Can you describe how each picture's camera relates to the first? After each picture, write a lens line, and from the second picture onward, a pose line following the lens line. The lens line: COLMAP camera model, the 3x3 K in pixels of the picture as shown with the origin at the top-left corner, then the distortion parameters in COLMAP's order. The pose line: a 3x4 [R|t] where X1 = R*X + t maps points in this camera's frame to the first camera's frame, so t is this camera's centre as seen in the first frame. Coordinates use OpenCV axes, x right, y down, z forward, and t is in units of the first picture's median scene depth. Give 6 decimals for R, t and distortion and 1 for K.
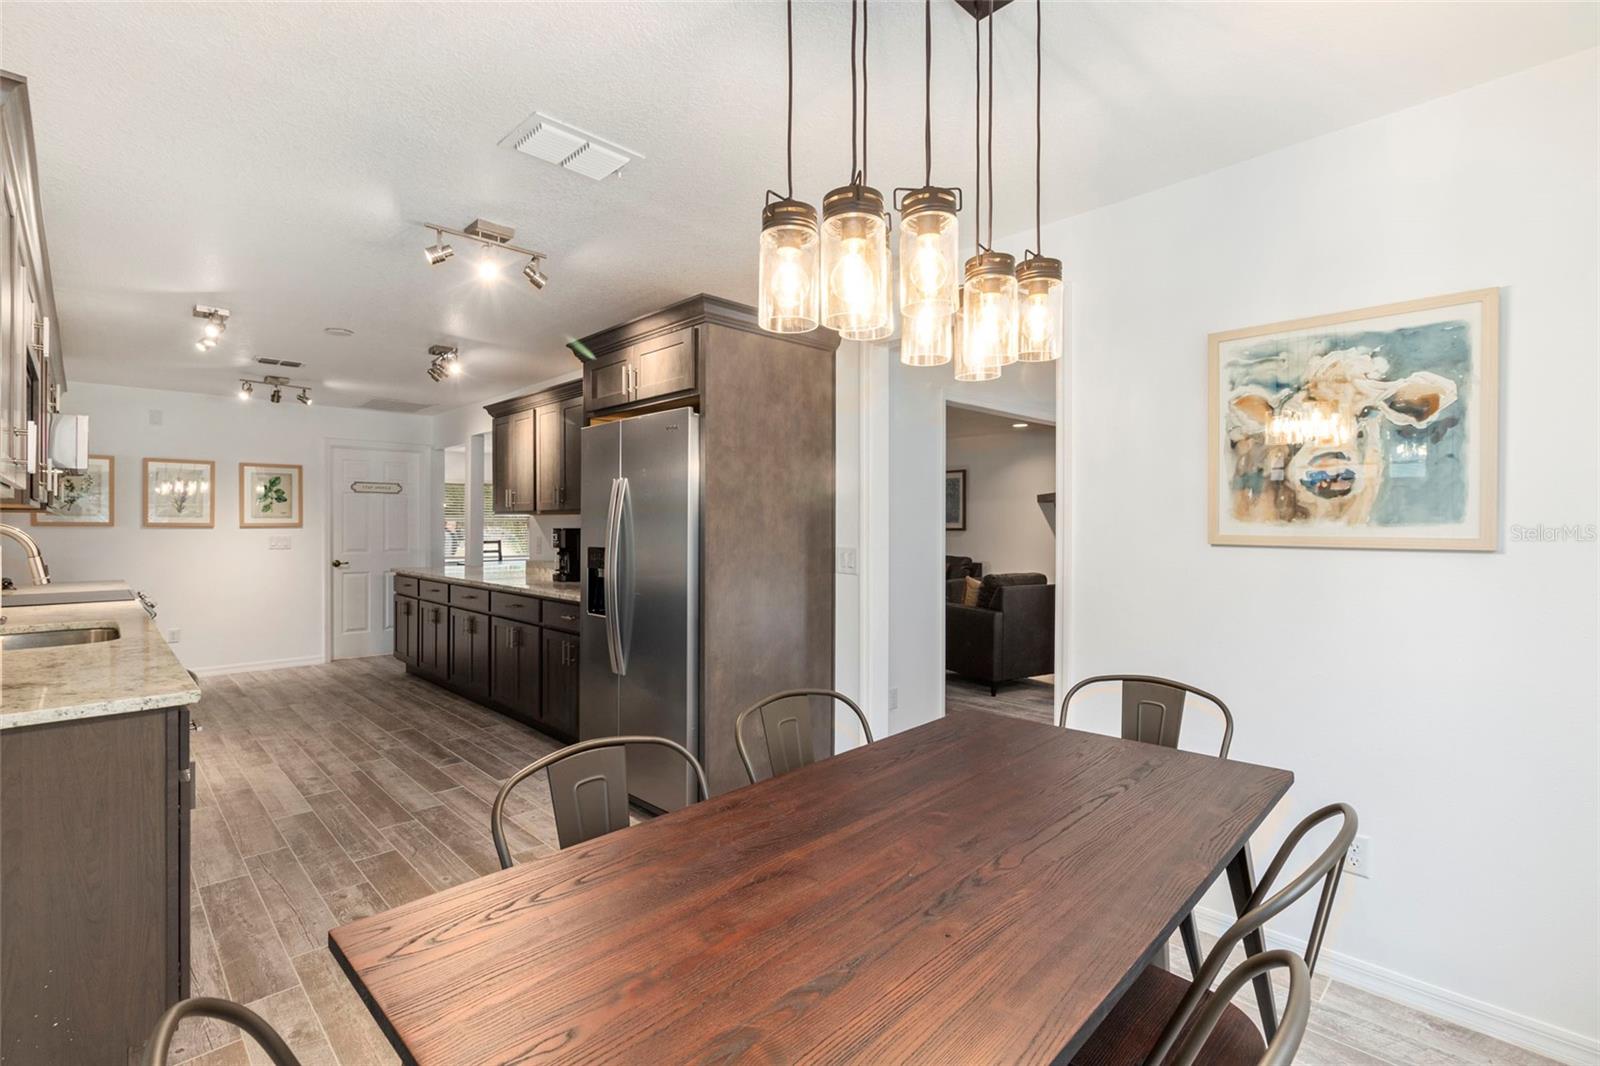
lens RADIAL K [[738.0, 0, 804.3], [0, 738.0, 528.2], [0, 0, 1]] dist [0.000637, 0.002197]
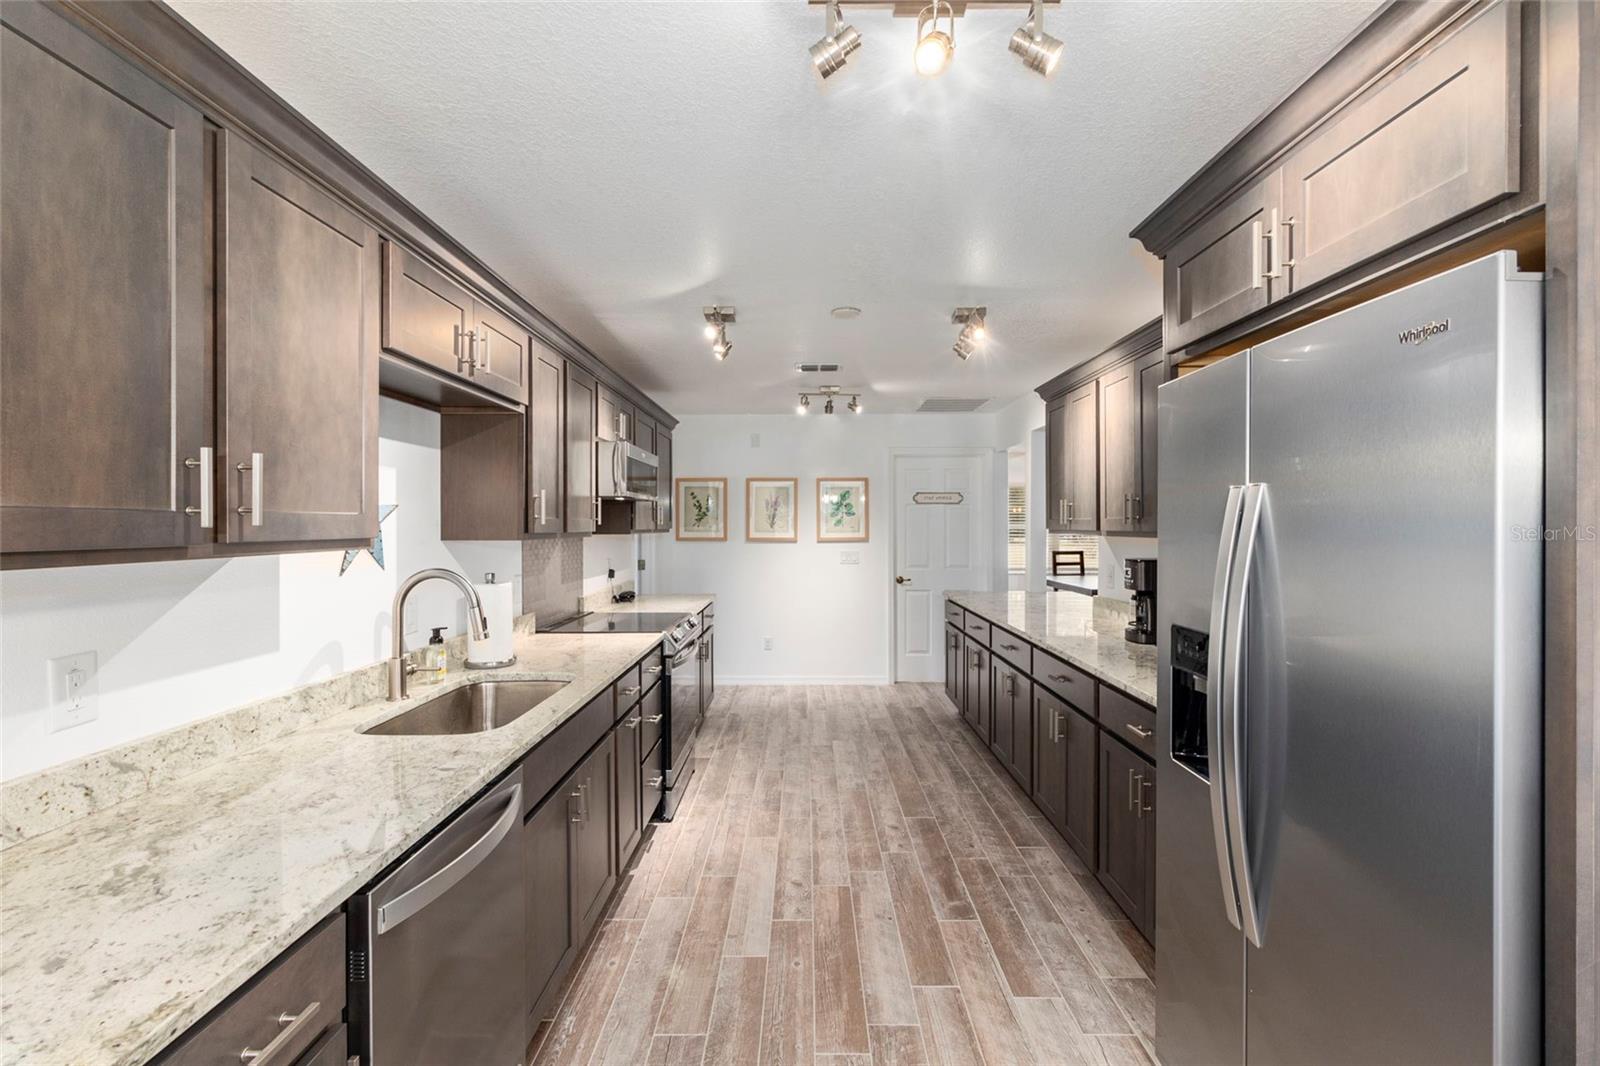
lens RADIAL K [[738.0, 0, 794.4], [0, 738.0, 526.0], [0, 0, 1]] dist [0.000637, 0.002197]
pose [[0.706808, -0.001232, -0.707404, -0.096067], [0.001116, 0.999999, -0.000626, -0.031703], [0.707404, -0.000347, 0.706809, 0.371758]]
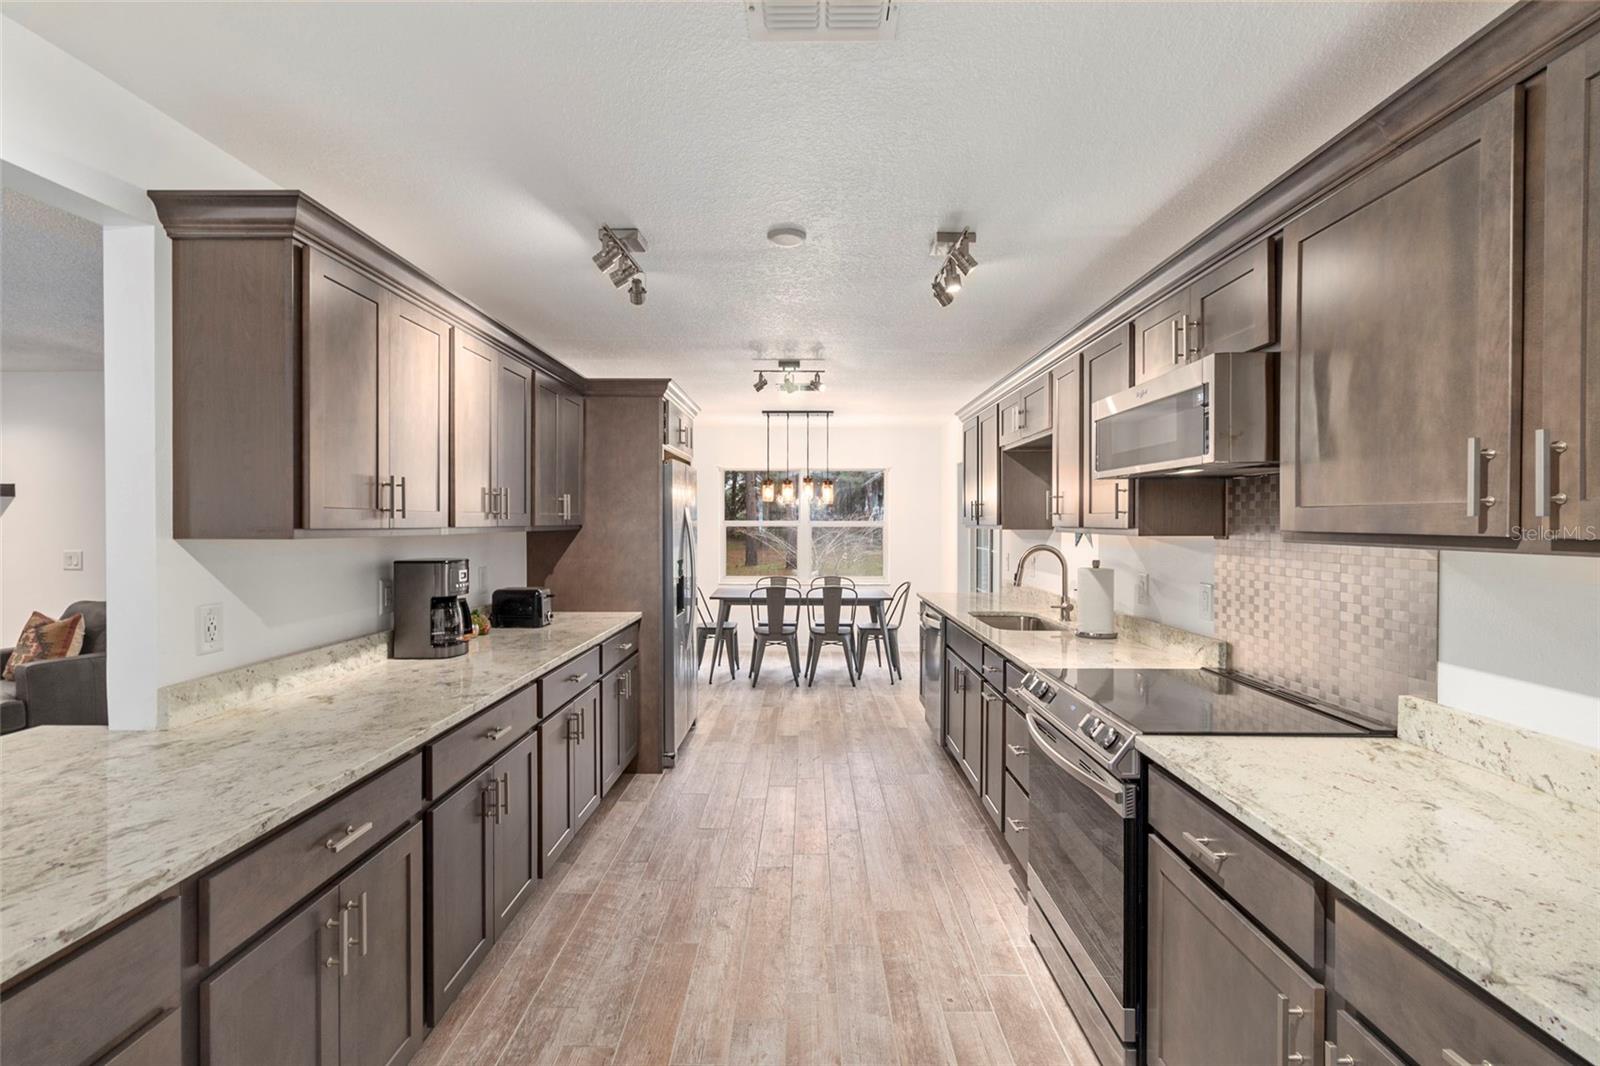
lens RADIAL K [[738.0, 0, 802.0], [0, 738.0, 521.5], [0, 0, 1]] dist [0.000637, 0.002197]
pose [[-0.710478, -0.006436, 0.703690, -1.008765], [-0.001782, 0.999971, 0.007346, -0.036302], [-0.703717, 0.003965, -0.710469, 1.346958]]
